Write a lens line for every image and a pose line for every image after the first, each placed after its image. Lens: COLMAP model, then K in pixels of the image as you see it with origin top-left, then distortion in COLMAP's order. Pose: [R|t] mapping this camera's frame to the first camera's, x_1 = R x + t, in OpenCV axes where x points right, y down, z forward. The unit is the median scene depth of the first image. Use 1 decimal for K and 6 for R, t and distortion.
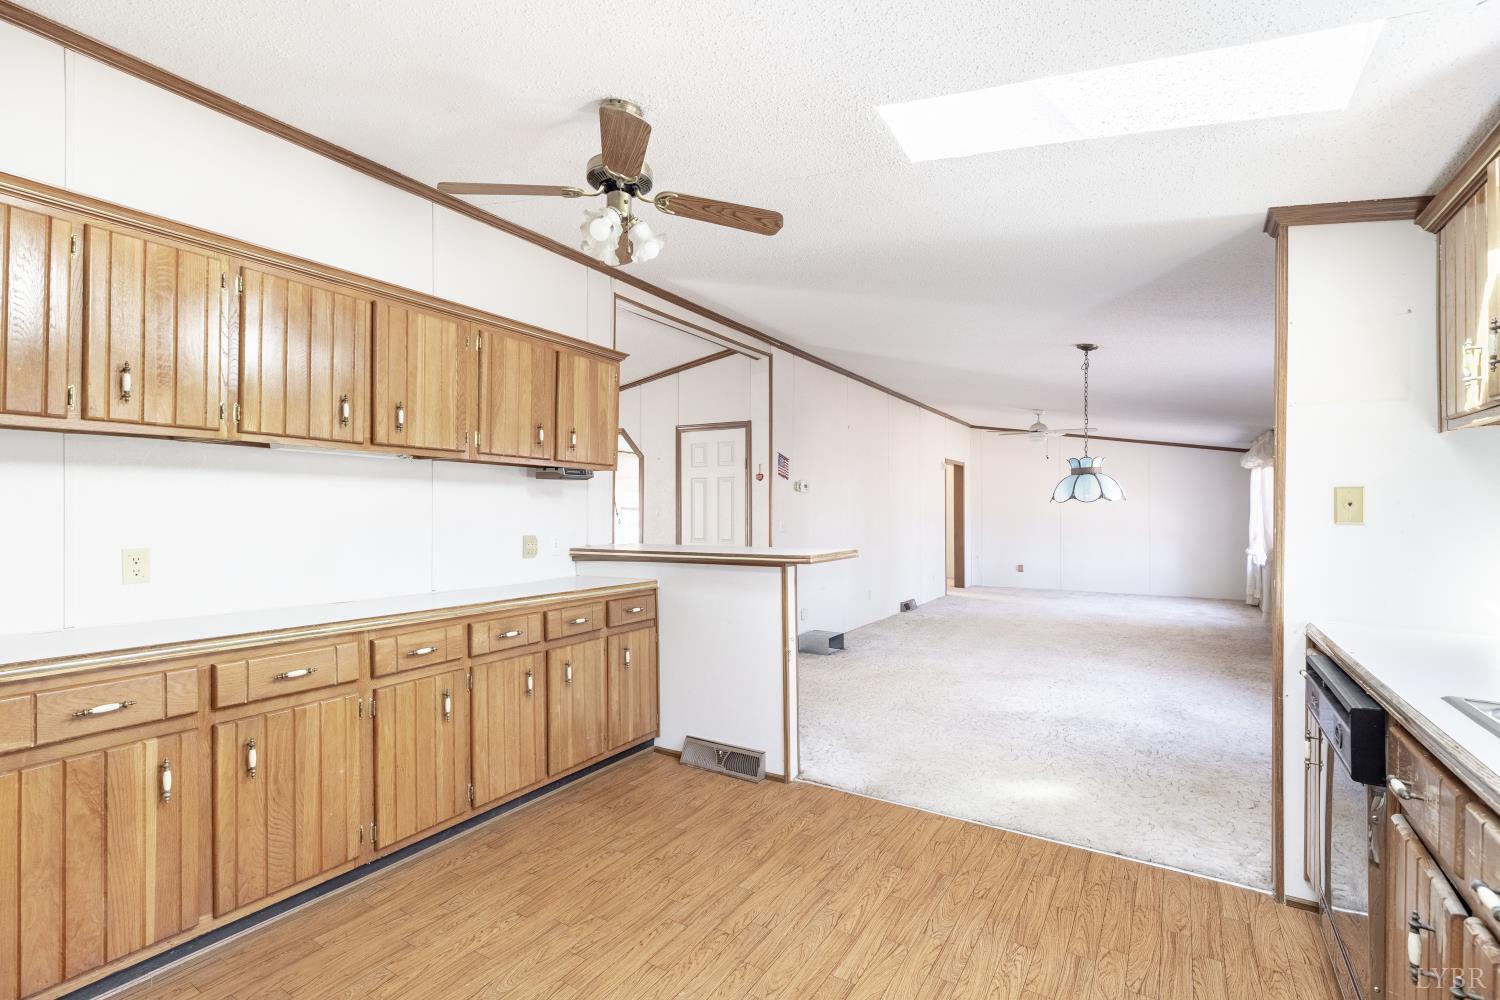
lens RADIAL K [[671.6, 0, 758.4], [0, 671.6, 503.0], [0, 0, 1]] dist [0.006811, -0.000981]
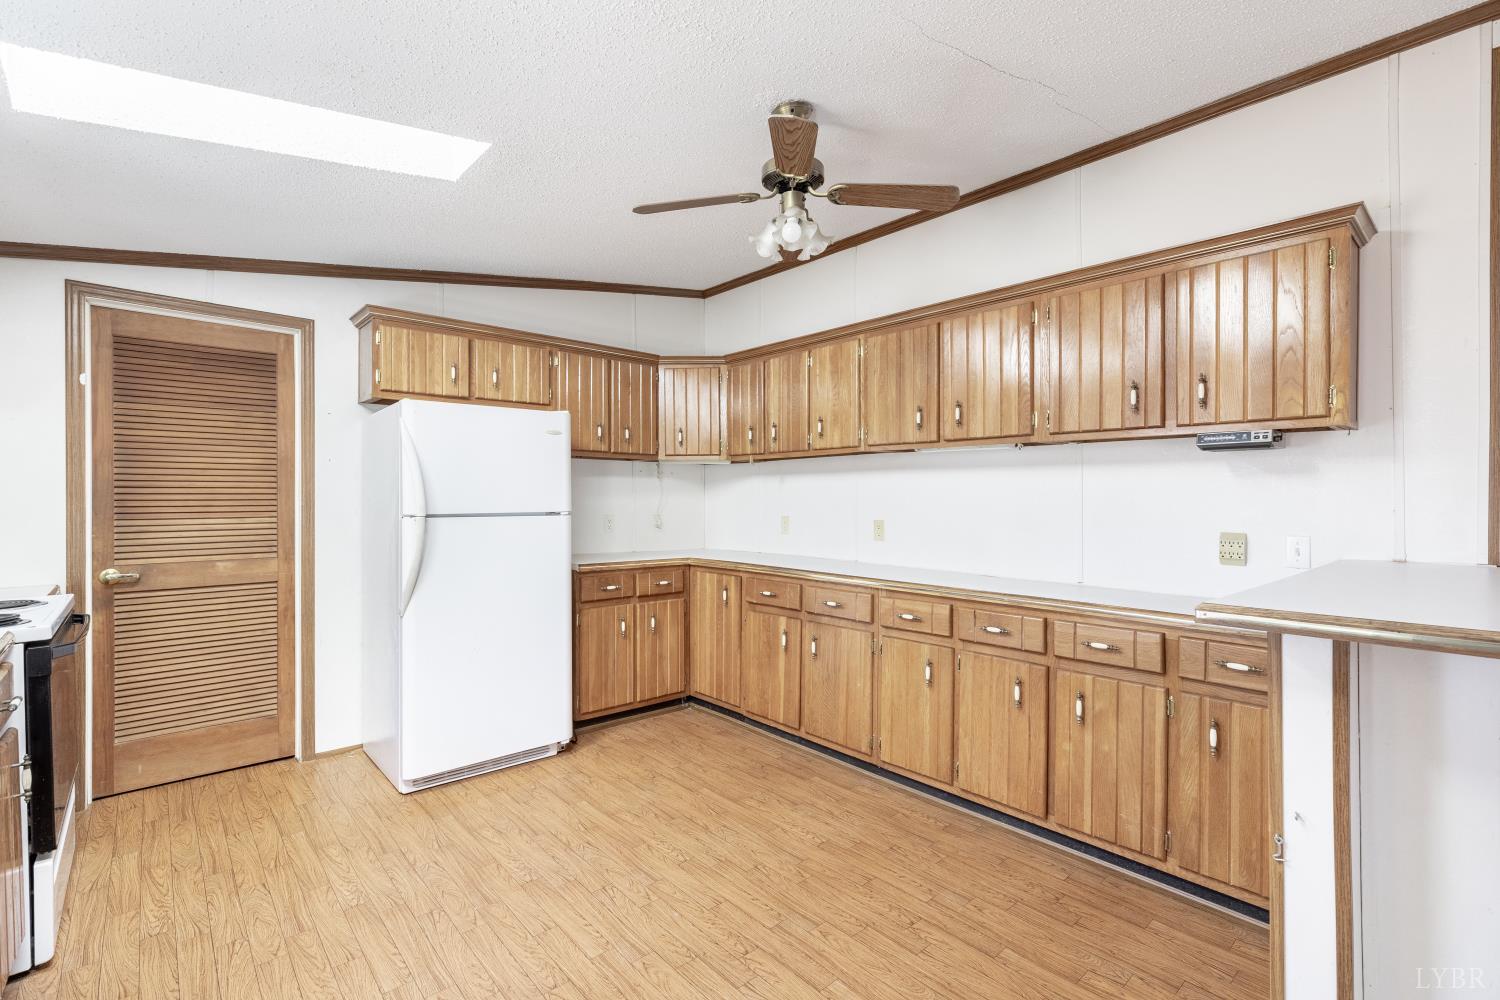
lens RADIAL K [[671.6, 0, 754.8], [0, 671.6, 506.0], [0, 0, 1]] dist [0.006811, -0.000981]
pose [[-0.278289, 0.017420, -0.960340, 0.718883], [0.016004, 0.999781, 0.013498, 0.006987], [0.960364, -0.011613, -0.278506, 1.112386]]
